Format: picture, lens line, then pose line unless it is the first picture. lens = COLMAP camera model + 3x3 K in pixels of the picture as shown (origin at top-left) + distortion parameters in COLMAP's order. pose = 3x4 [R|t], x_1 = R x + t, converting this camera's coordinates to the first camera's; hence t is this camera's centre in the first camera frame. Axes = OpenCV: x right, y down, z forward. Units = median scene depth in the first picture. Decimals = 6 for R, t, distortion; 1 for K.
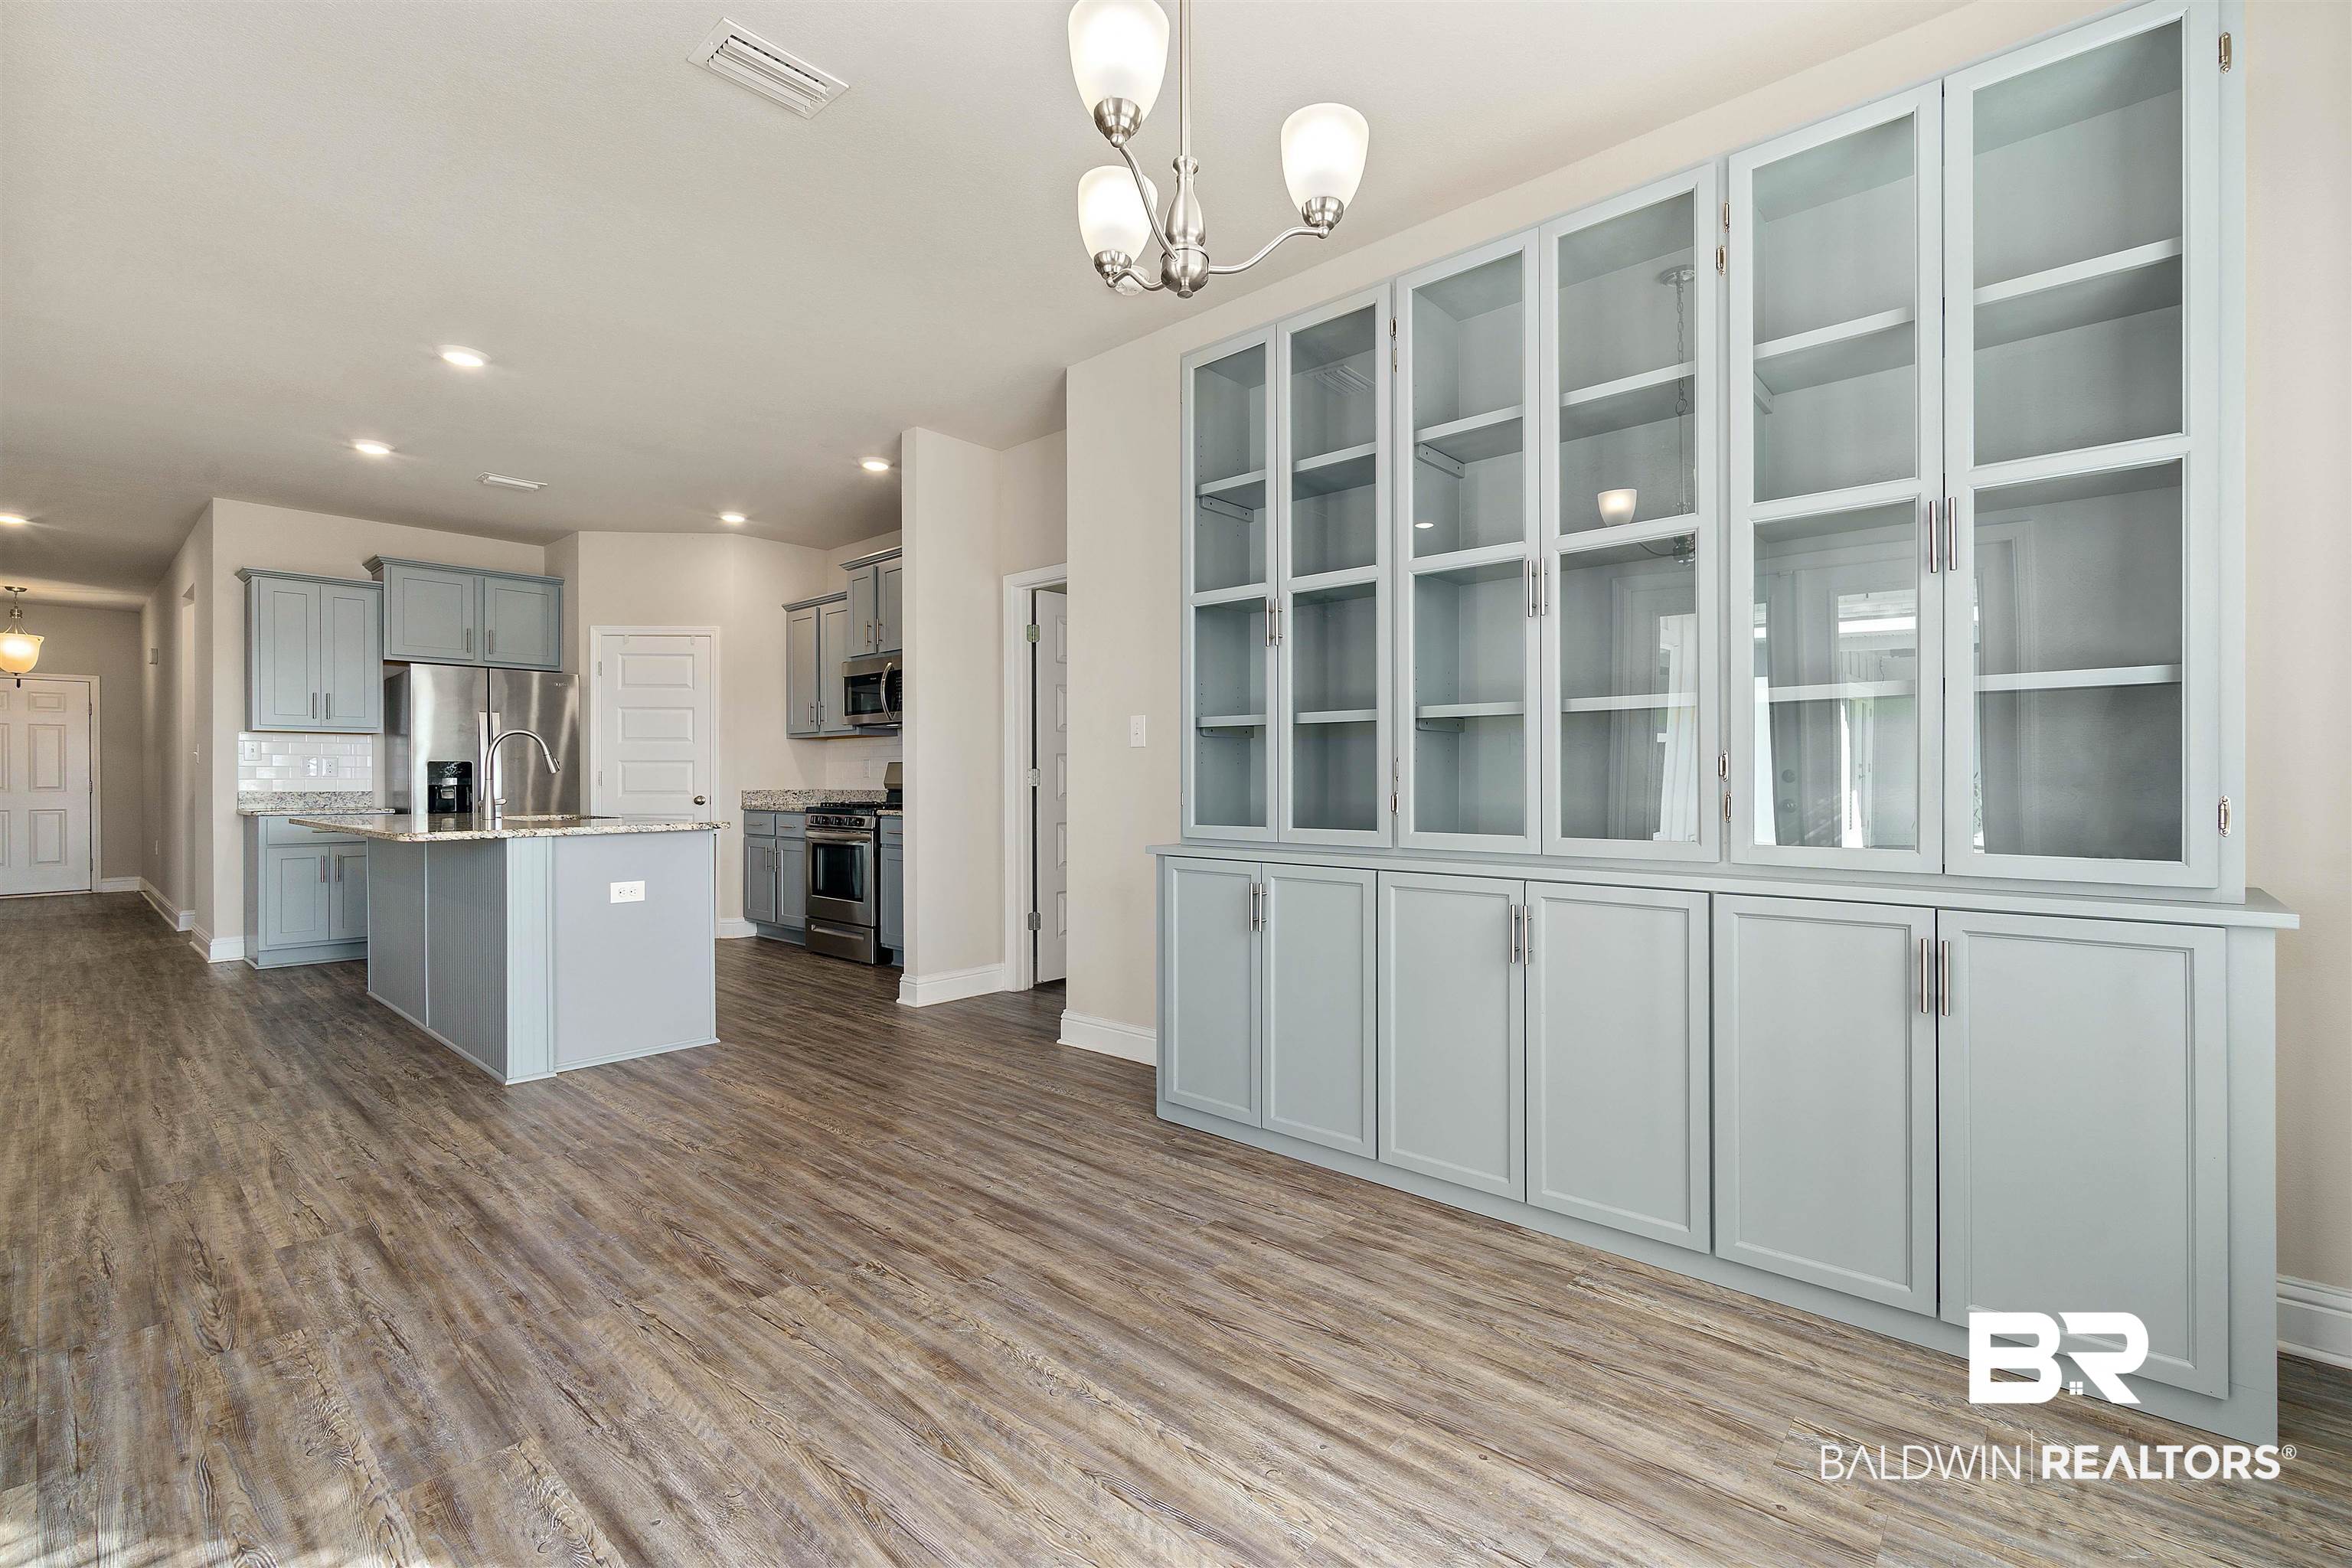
lens RADIAL K [[1018.2, 0, 1188.4], [0, 1018.2, 790.5], [0, 0, 1]] dist [-0.000933, 0.000361]
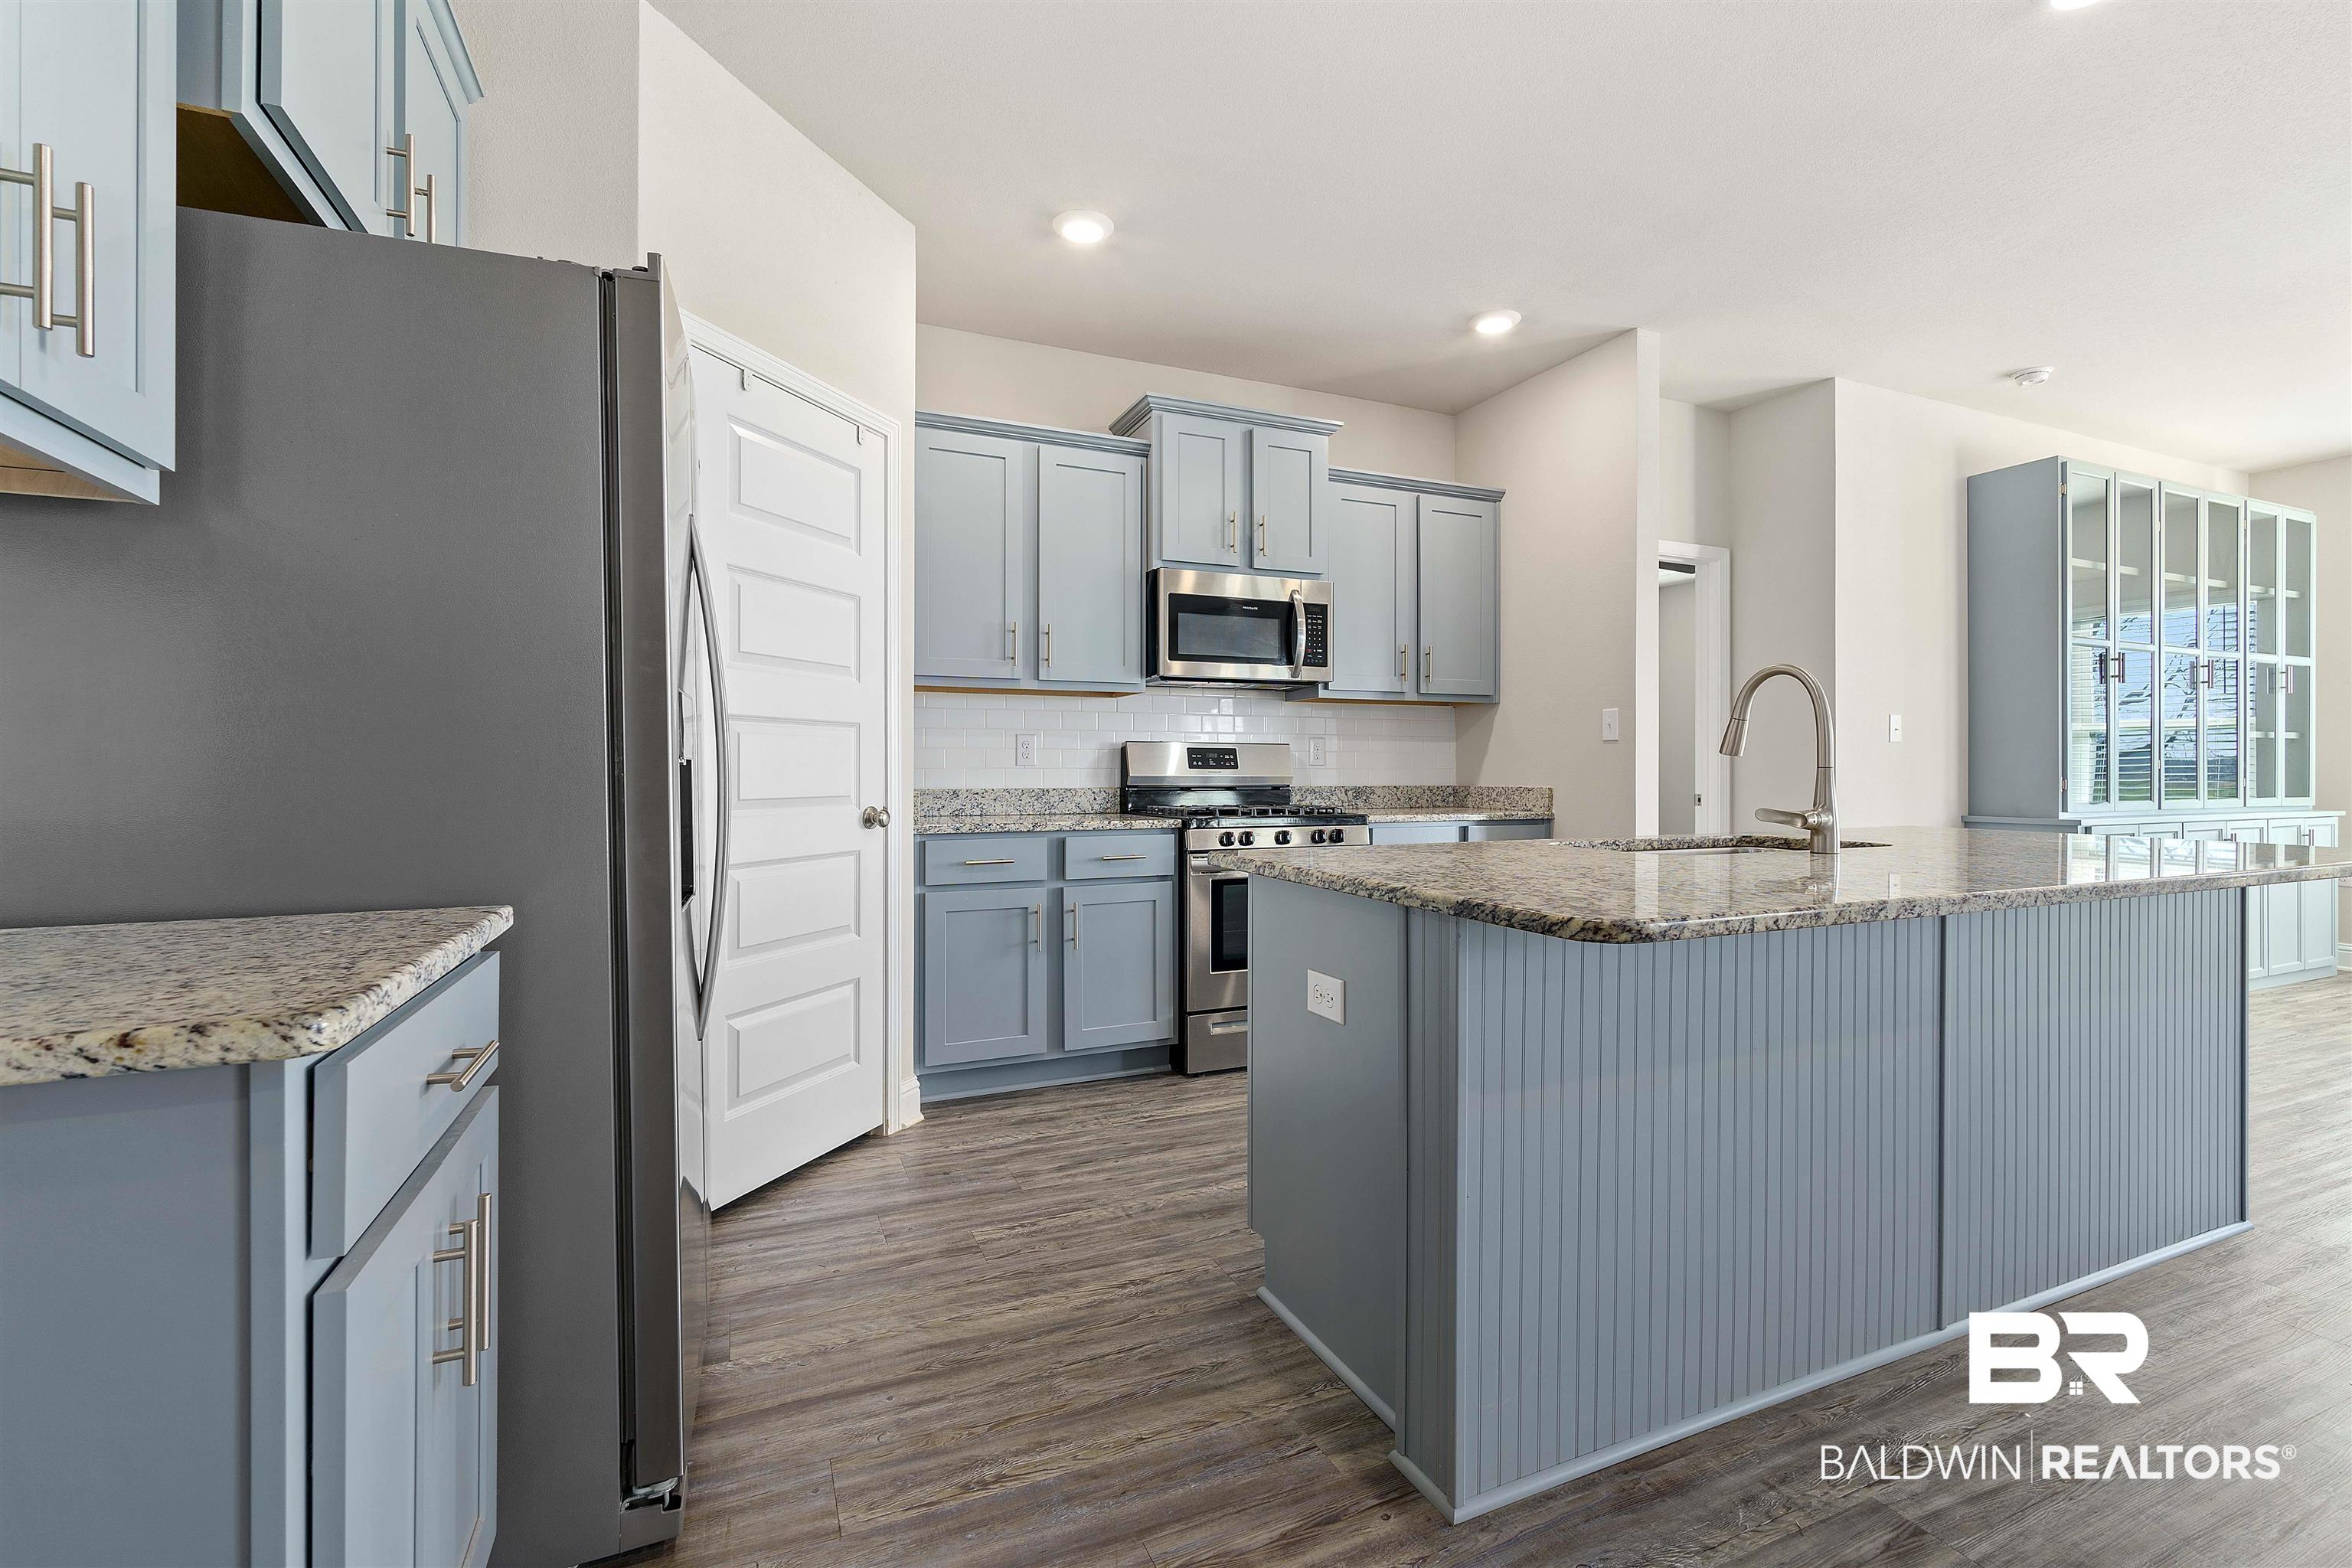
lens RADIAL K [[1026.3, 0, 1185.7], [0, 1026.3, 772.8], [0, 0, 1]] dist [-0.001159, -0.000264]
pose [[0.399494, 0.000419, 0.916736, -0.948102], [0.008262, 0.999958, -0.004058, -0.006837], [-0.916698, 0.009195, 0.399474, 0.818748]]
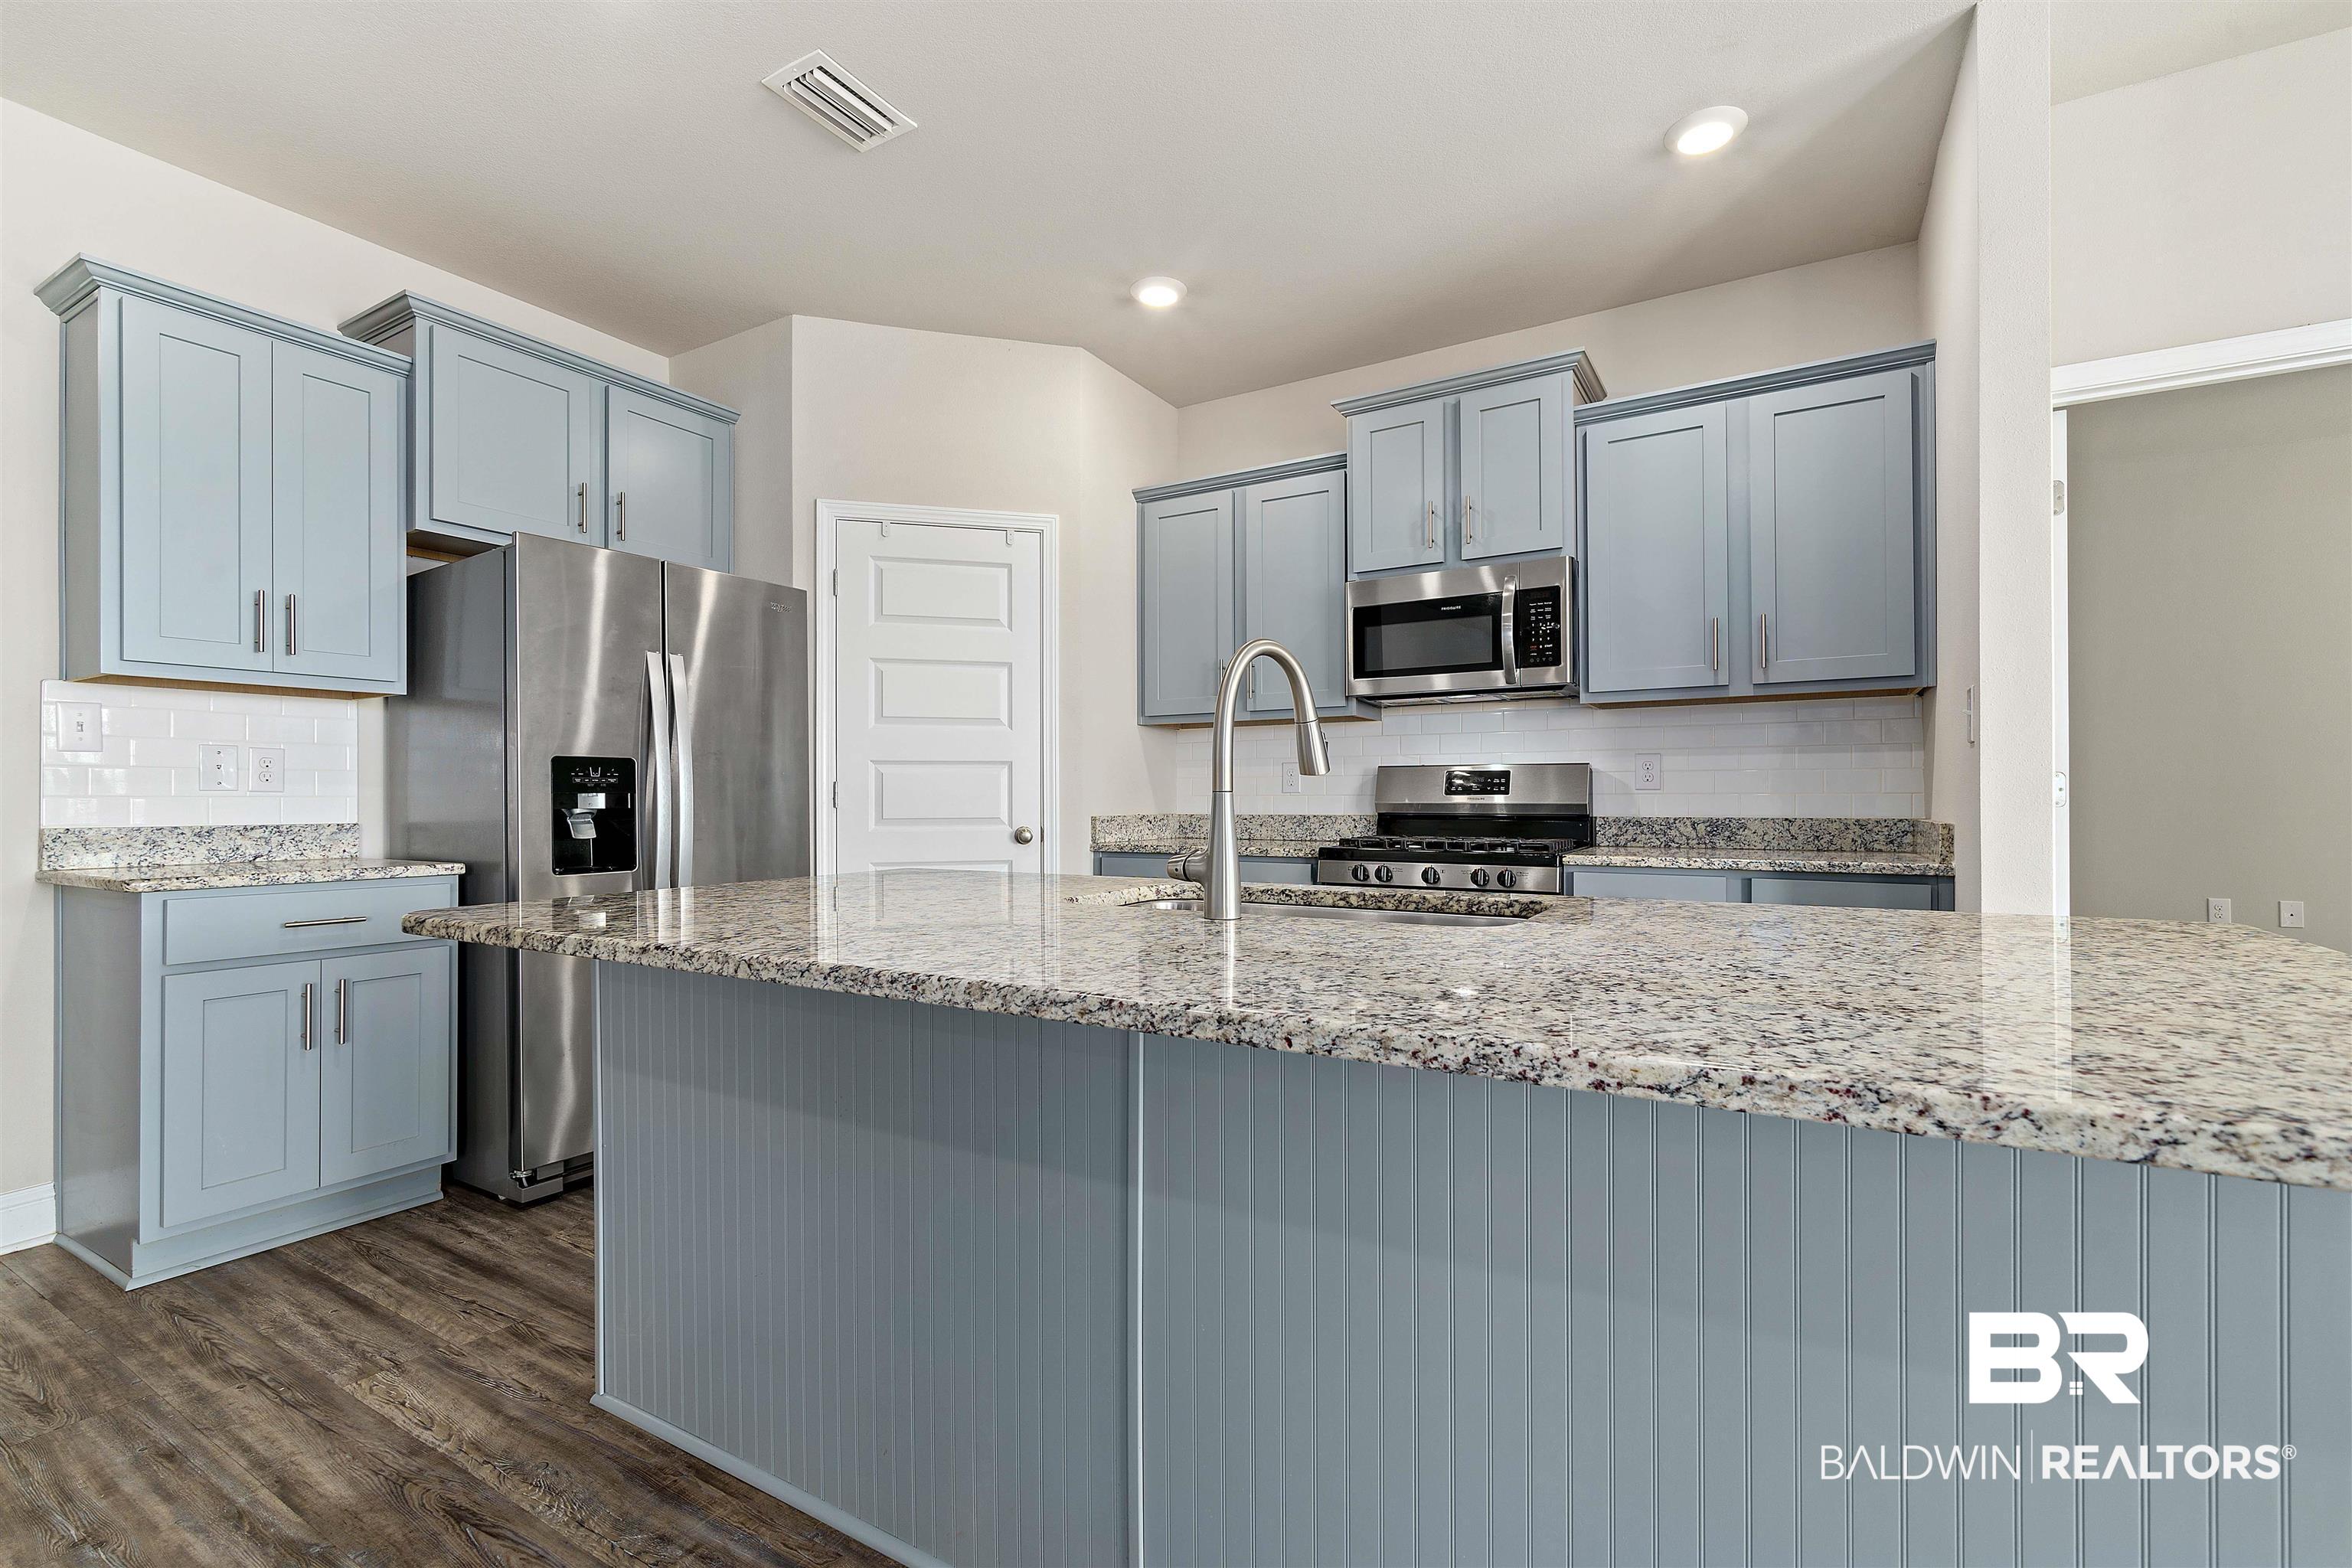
lens RADIAL K [[1031.3, 0, 1188.2], [0, 1031.3, 788.8], [0, 0, 1]] dist [-0.000134, 0.000906]
pose [[0.978585, 0.000714, 0.205841, -0.552273], [0.003195, 0.999821, -0.018656, -0.004860], [-0.205817, 0.018914, 0.978408, 0.488740]]
